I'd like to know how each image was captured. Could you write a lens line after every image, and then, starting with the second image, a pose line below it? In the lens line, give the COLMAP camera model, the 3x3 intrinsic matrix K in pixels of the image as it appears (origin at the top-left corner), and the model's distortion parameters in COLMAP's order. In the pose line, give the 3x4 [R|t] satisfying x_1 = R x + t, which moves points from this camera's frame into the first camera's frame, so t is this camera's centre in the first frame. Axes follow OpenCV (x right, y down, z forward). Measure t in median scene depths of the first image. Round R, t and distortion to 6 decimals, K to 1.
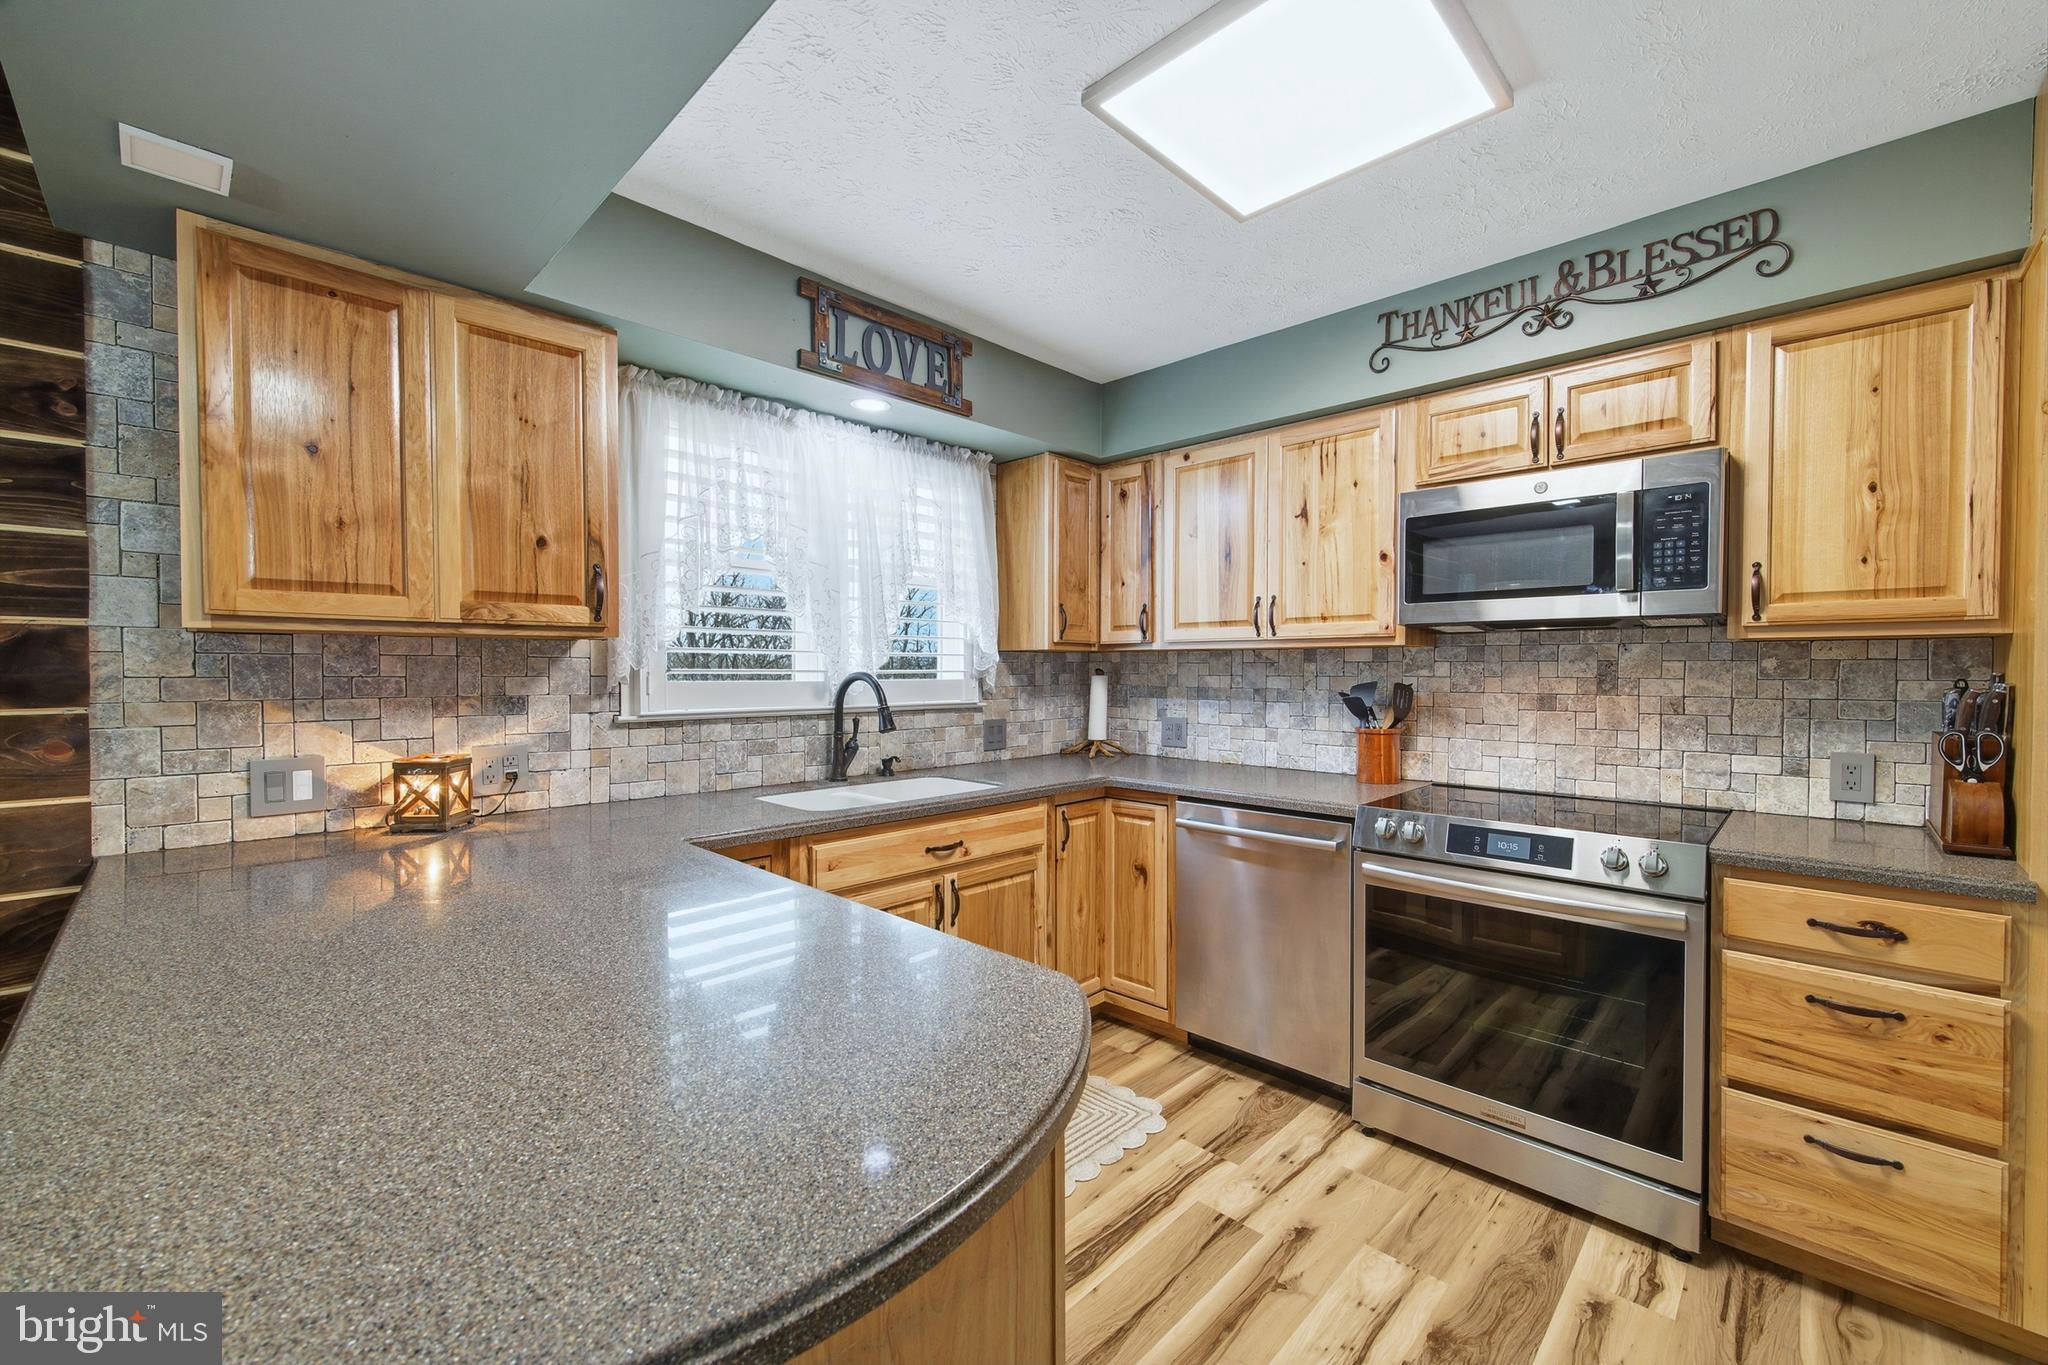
lens RADIAL K [[827.6, 0, 1031.4], [0, 827.6, 681.2], [0, 0, 1]] dist [0.002130, -0.000009]
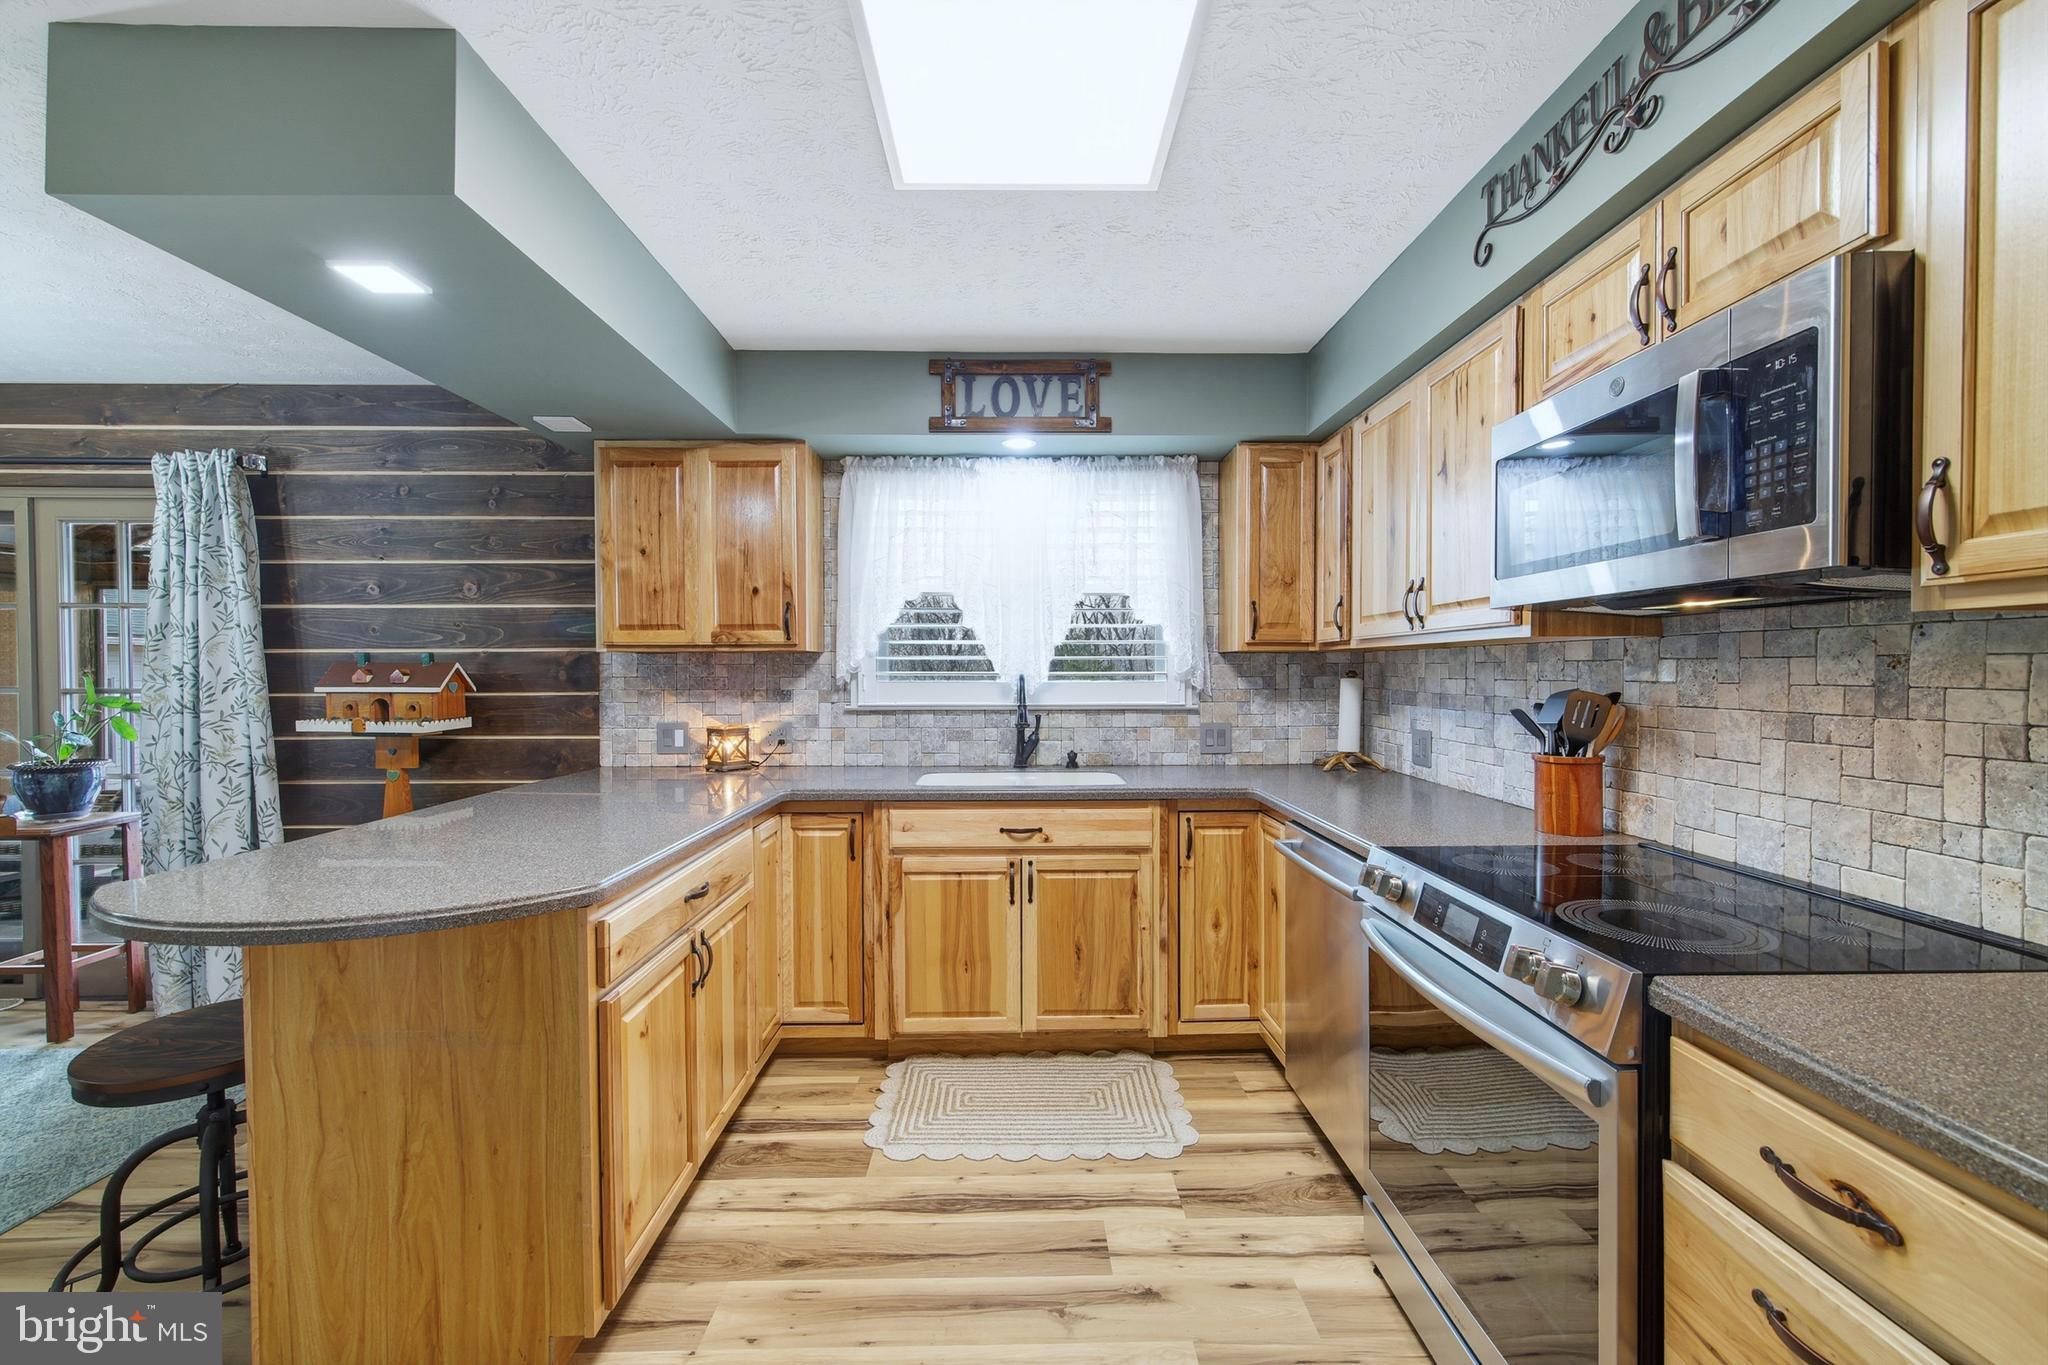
lens RADIAL K [[827.6, 0, 1029.4], [0, 827.6, 681.4], [0, 0, 1]] dist [0.002130, -0.000009]
pose [[0.708260, 0.007001, -0.705917, 0.686472], [-0.007939, 0.999967, 0.001952, -0.004025], [0.705907, 0.004222, 0.708292, 0.208748]]
